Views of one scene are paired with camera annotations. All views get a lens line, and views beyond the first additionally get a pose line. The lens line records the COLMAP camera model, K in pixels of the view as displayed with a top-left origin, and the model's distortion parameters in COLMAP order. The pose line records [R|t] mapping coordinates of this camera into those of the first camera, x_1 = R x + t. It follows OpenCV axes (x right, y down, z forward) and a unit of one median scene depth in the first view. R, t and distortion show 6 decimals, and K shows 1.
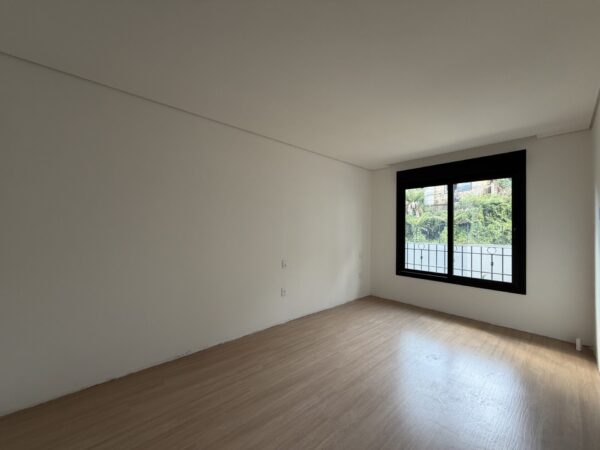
lens RADIAL K [[237.5, 0, 296.7], [0, 237.5, 226.2], [0, 0, 1]] dist [0.000010, 0.000035]
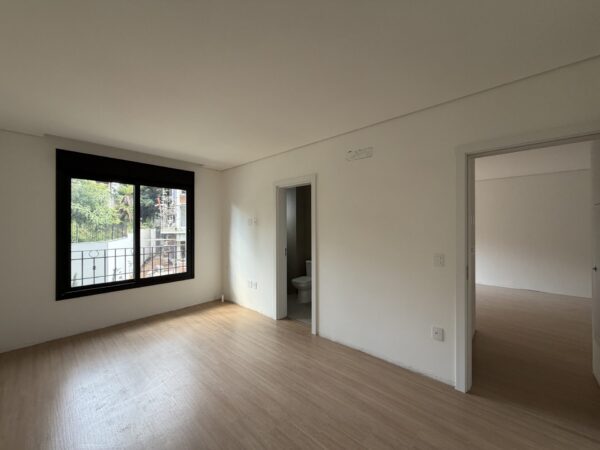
lens RADIAL K [[237.5, 0, 296.7], [0, 237.5, 226.2], [0, 0, 1]] dist [0.000010, 0.000035]
pose [[-0.067212, 0.005431, 0.997724, -0.369411], [0.006695, 0.999965, -0.004992, 0.000223], [-0.997716, 0.006344, -0.067246, 0.433127]]
